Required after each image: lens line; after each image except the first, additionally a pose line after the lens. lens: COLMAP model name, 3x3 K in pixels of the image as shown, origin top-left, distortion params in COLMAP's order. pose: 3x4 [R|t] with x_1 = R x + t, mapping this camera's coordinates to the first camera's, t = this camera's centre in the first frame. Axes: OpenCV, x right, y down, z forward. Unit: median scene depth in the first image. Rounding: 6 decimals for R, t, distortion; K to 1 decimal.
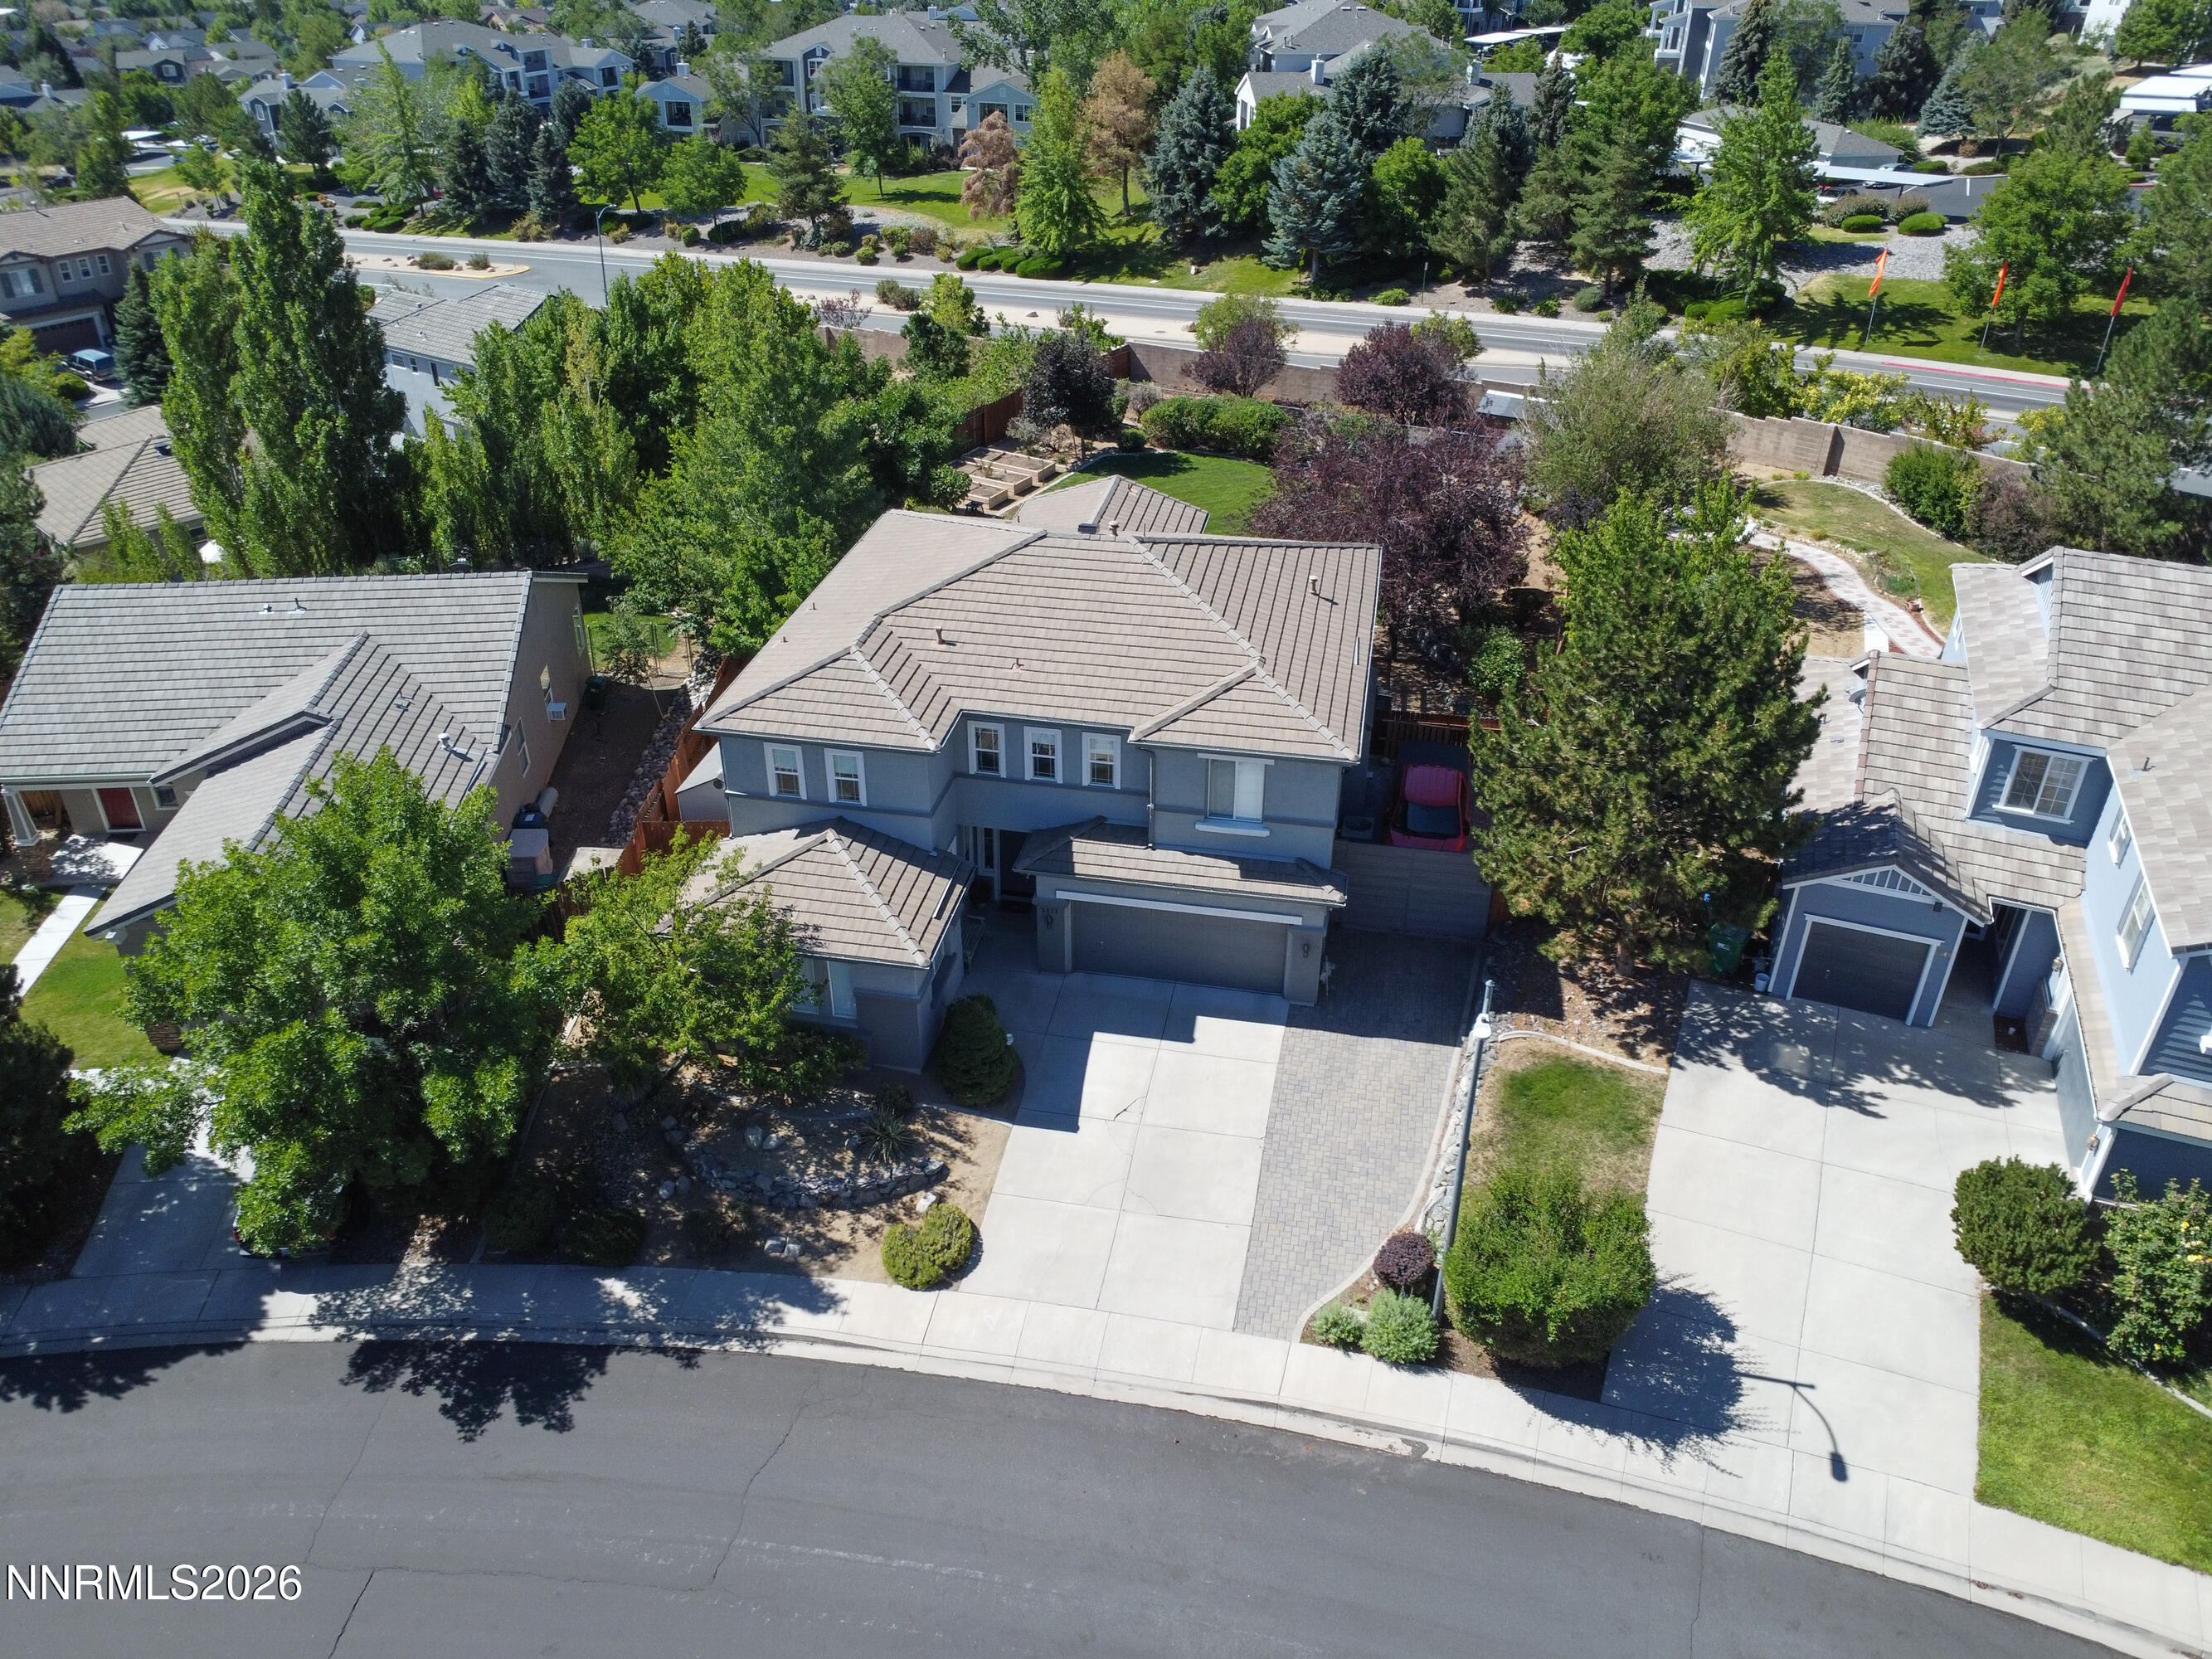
lens RADIAL K [[1623.6, 0, 1116.0], [0, 1623.6, 828.6], [0, 0, 1]] dist [-0.027300, 0.016445]
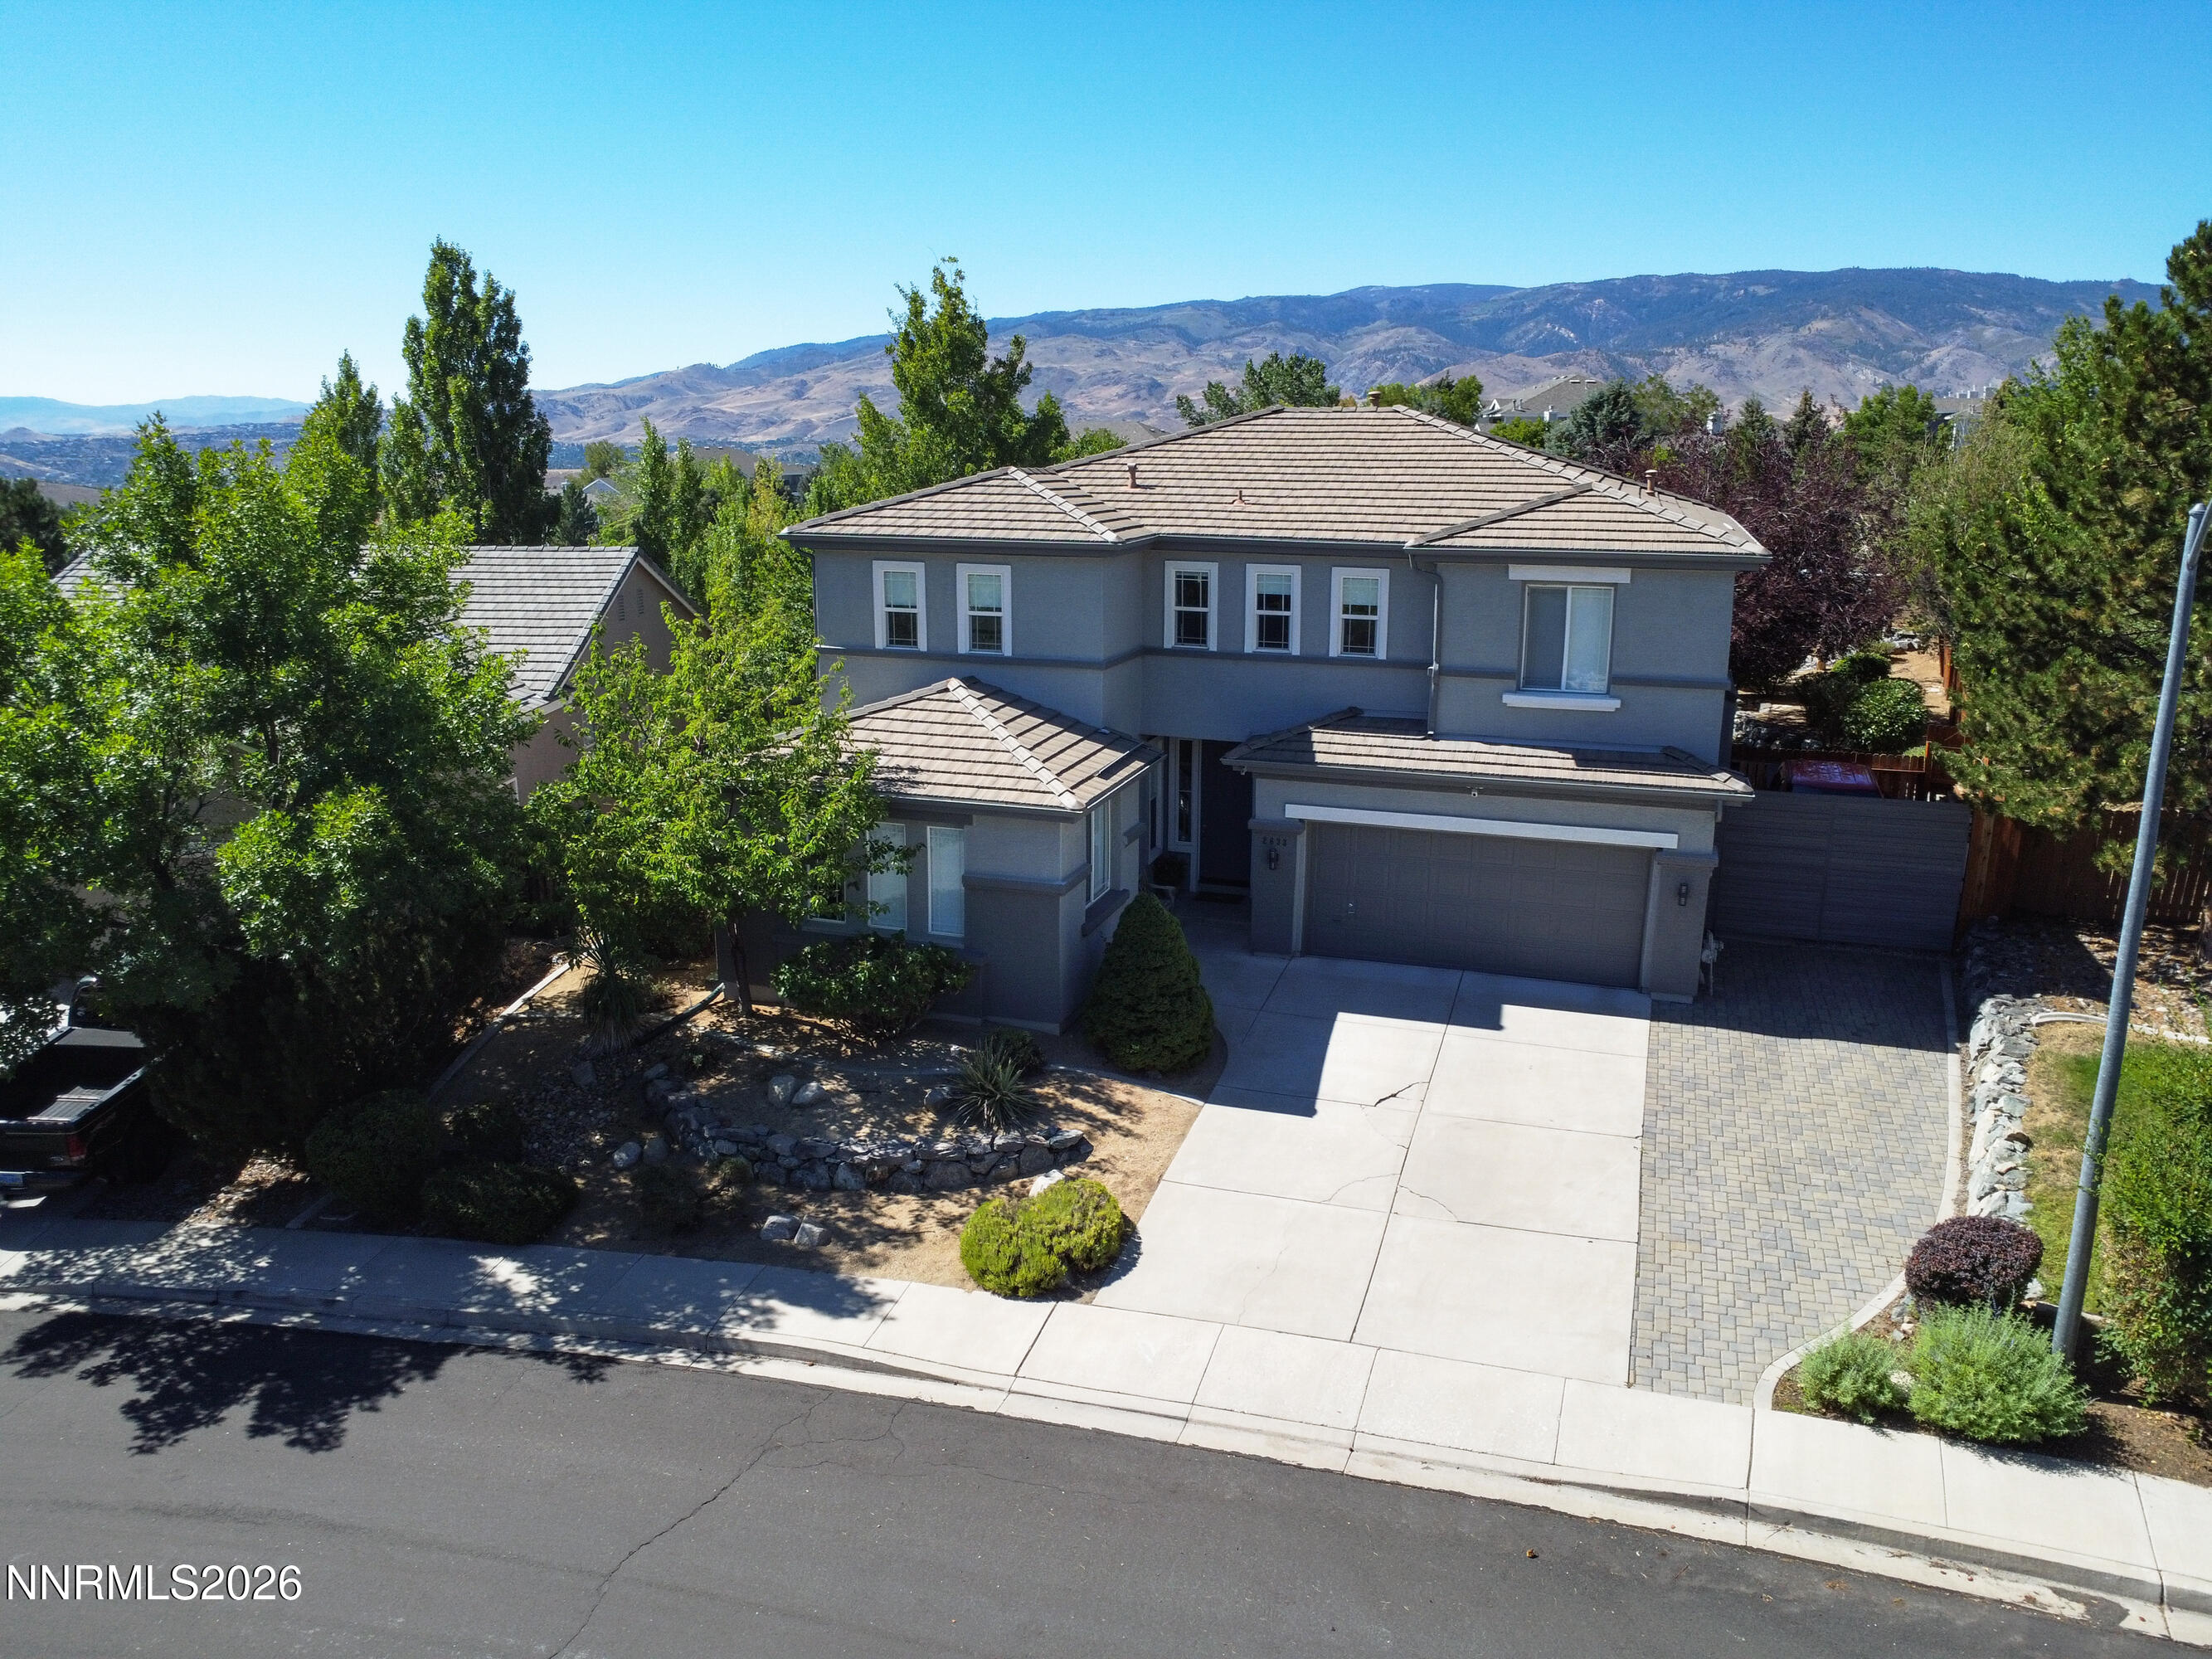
lens RADIAL K [[1623.6, 0, 1106.7], [0, 1623.6, 830.8], [0, 0, 1]] dist [-0.027300, 0.016445]
pose [[0.990882, 0.027863, -0.131821, -0.023860], [-0.065215, 0.955320, -0.288288, 0.271933], [0.117898, 0.294256, 0.948427, 0.412459]]
